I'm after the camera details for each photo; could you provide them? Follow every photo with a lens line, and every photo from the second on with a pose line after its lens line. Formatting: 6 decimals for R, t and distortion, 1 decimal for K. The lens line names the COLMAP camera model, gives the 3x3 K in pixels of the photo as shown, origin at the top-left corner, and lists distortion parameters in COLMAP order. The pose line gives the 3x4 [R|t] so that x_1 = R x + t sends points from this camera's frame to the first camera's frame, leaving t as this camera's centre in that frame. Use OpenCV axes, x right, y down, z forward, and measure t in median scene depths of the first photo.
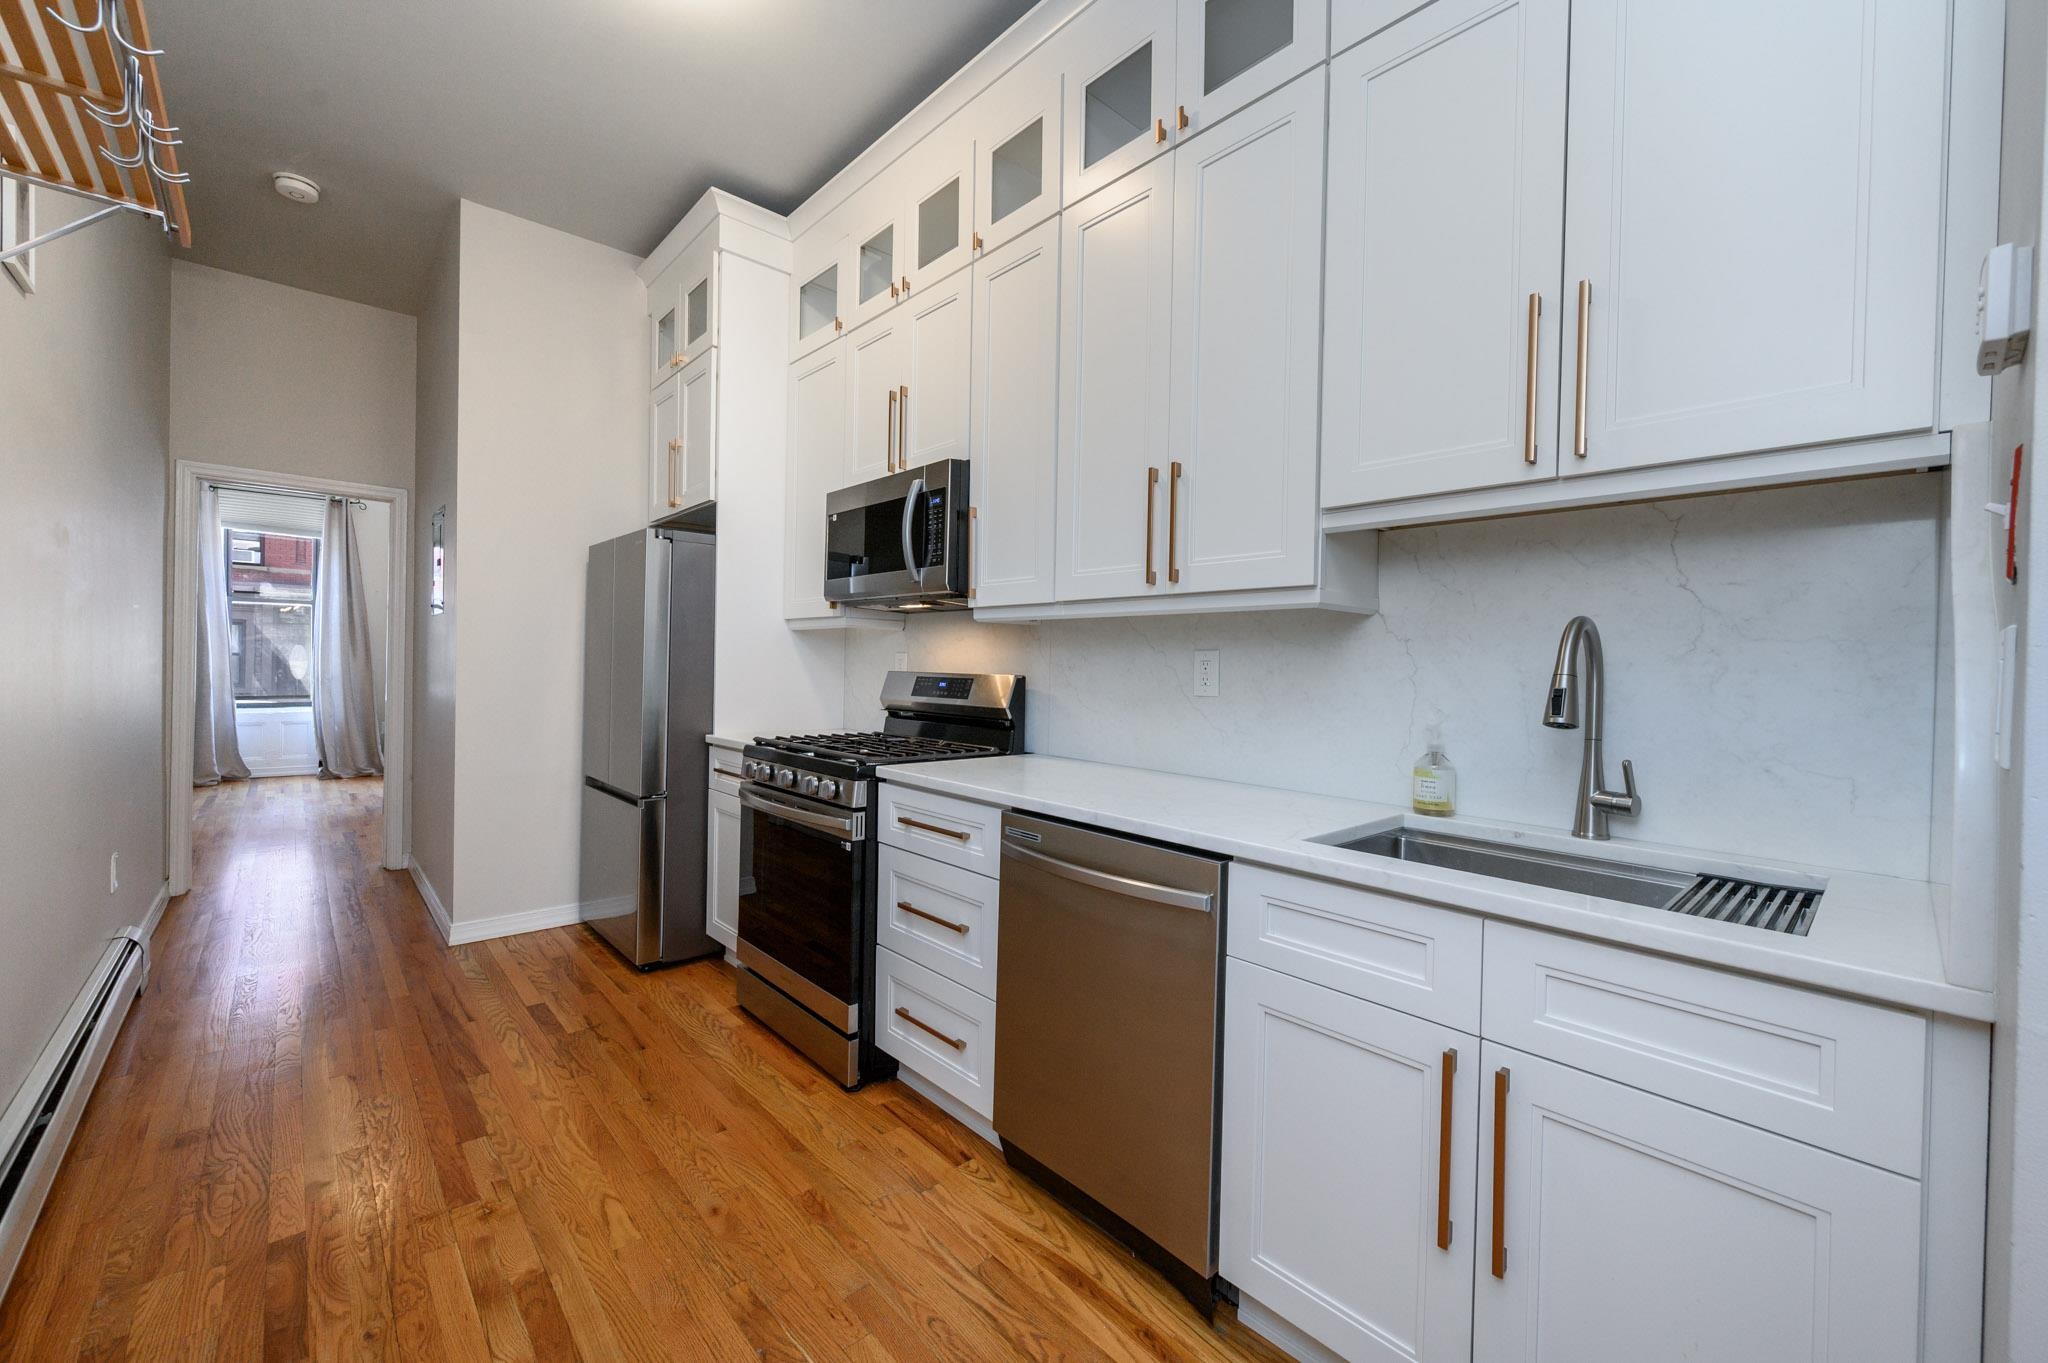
lens RADIAL K [[828.4, 0, 1019.8], [0, 828.4, 669.1], [0, 0, 1]] dist [0.000322, -0.000019]
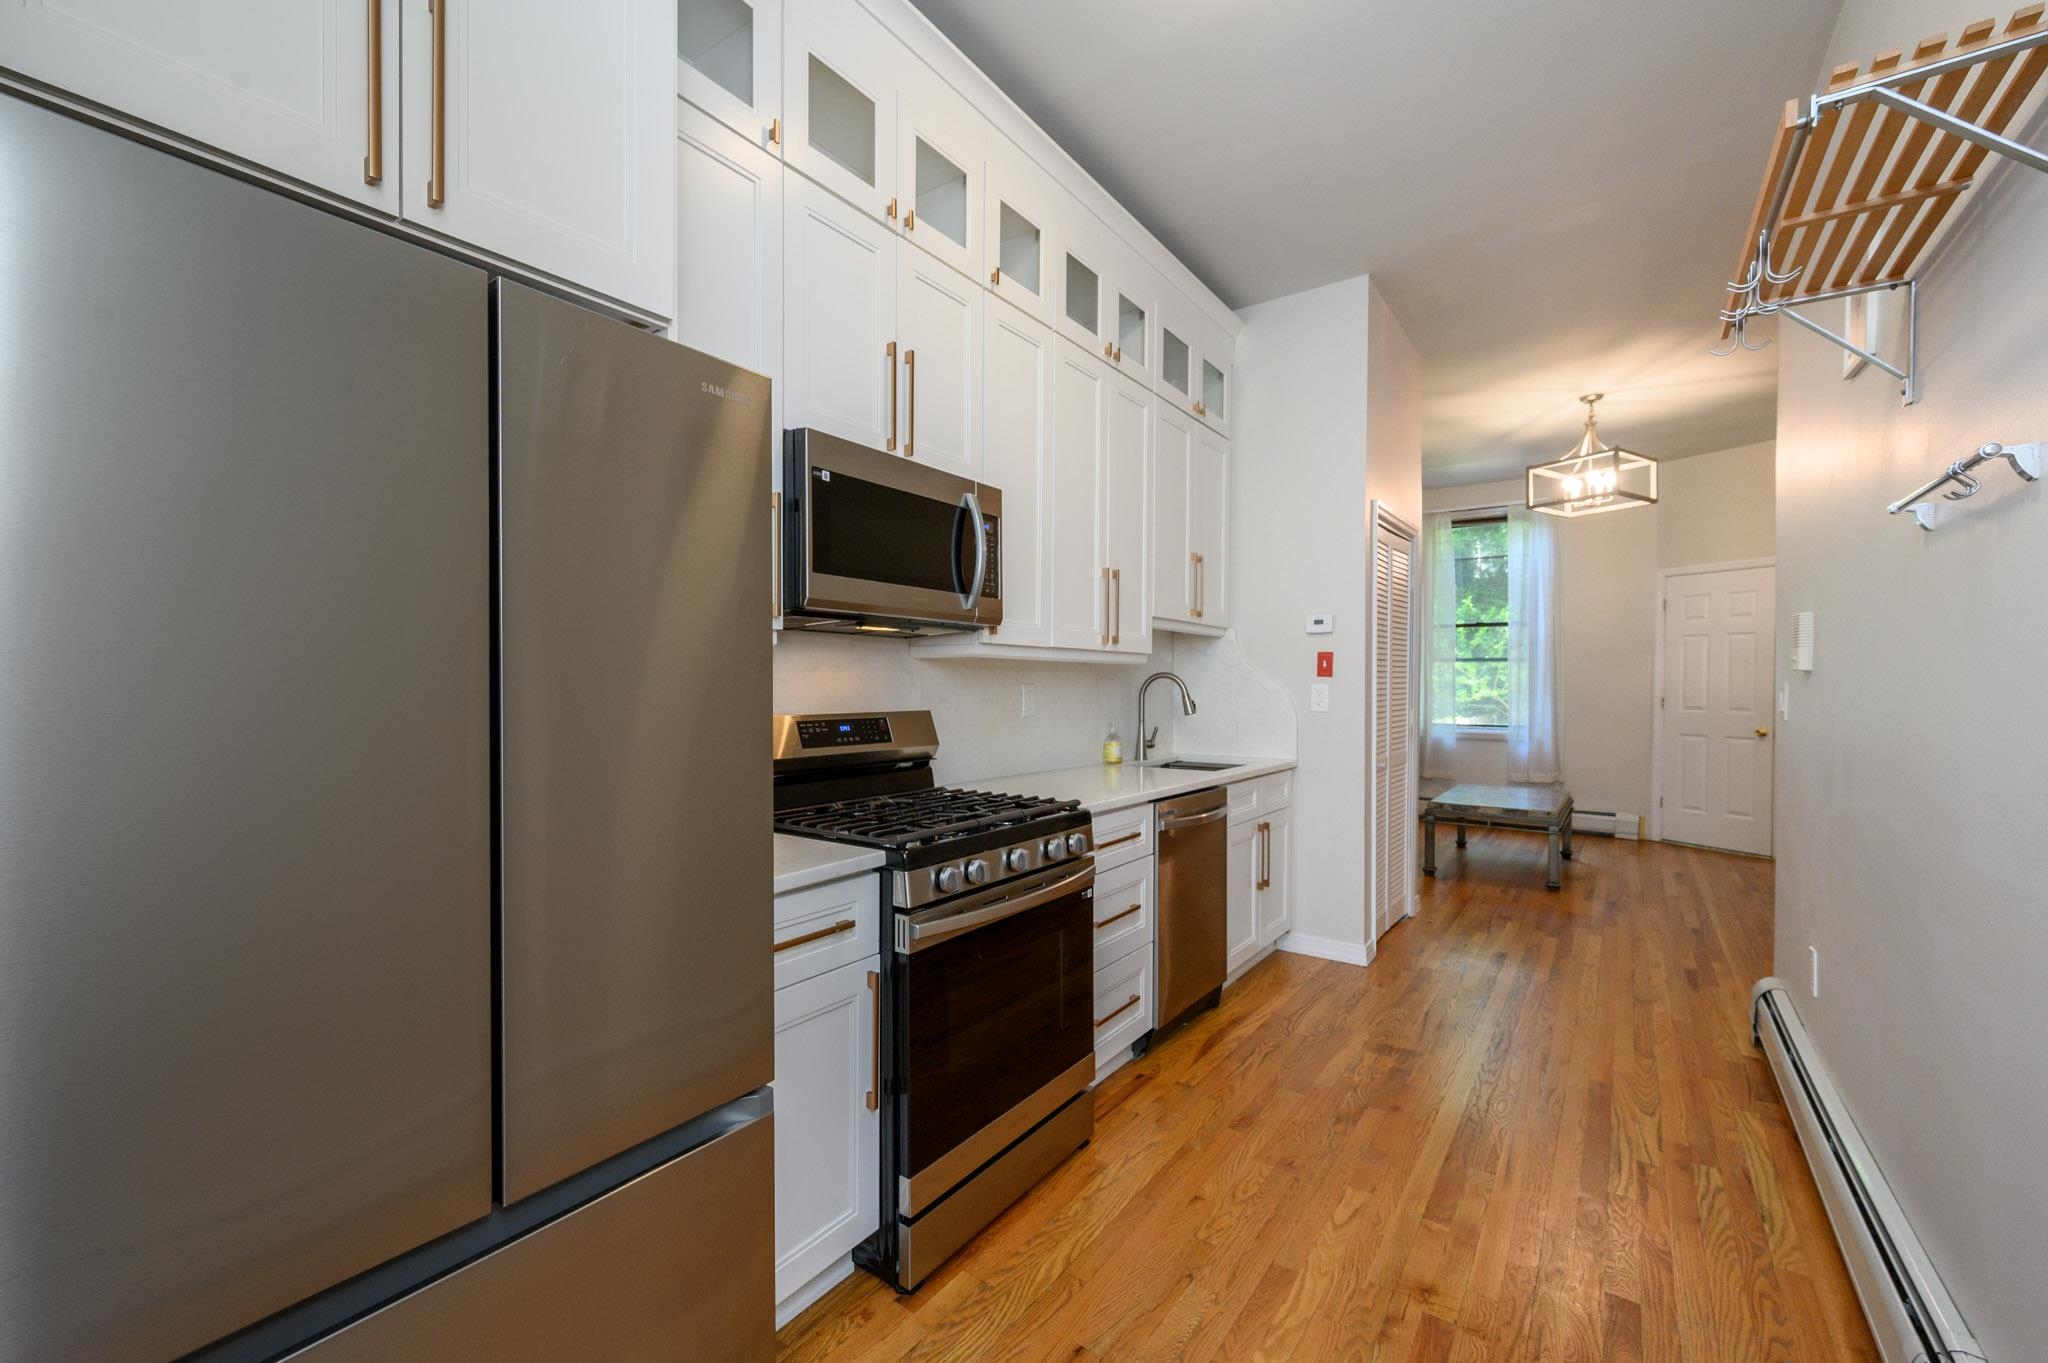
lens RADIAL K [[818.2, 0, 1020.0], [0, 818.2, 691.4], [0, 0, 1]] dist [0.000557, -0.000082]
pose [[-0.208470, -0.025236, 0.977703, -1.241753], [-0.001682, 0.999675, 0.025445, -0.050895], [-0.978027, 0.003660, -0.208445, 1.416646]]
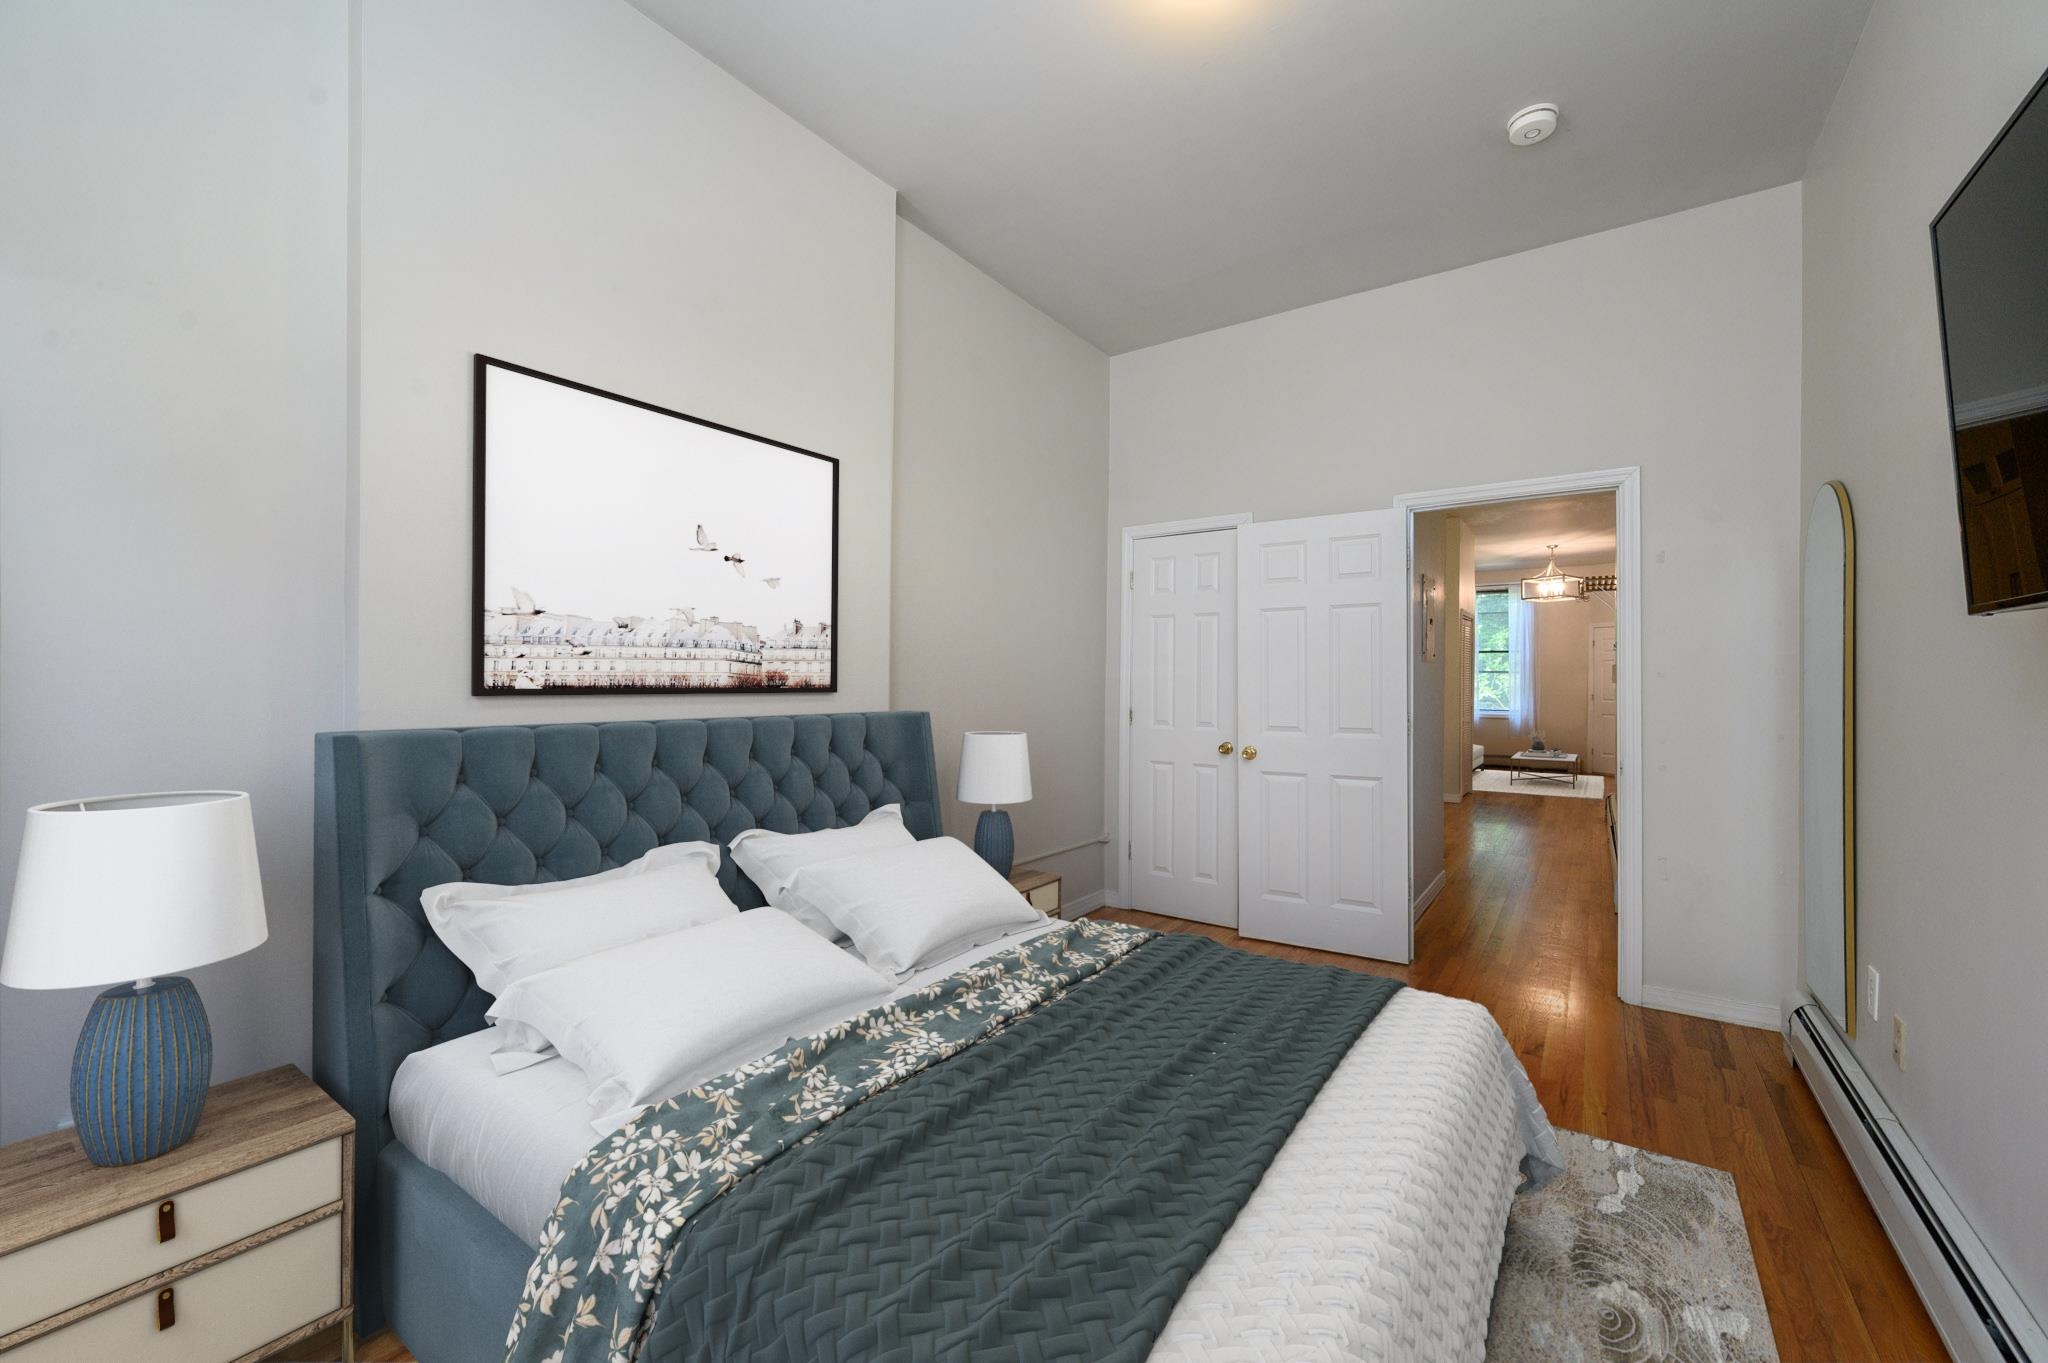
lens RADIAL K [[818.2, 0, 1020.0], [0, 818.2, 691.4], [0, 0, 1]] dist [0.000557, -0.000082]
pose [[-0.224508, -0.023032, 0.974200, -1.272061], [-0.000775, 0.999725, 0.023457, -0.051672], [-0.974472, 0.004511, -0.224464, 1.447070]]
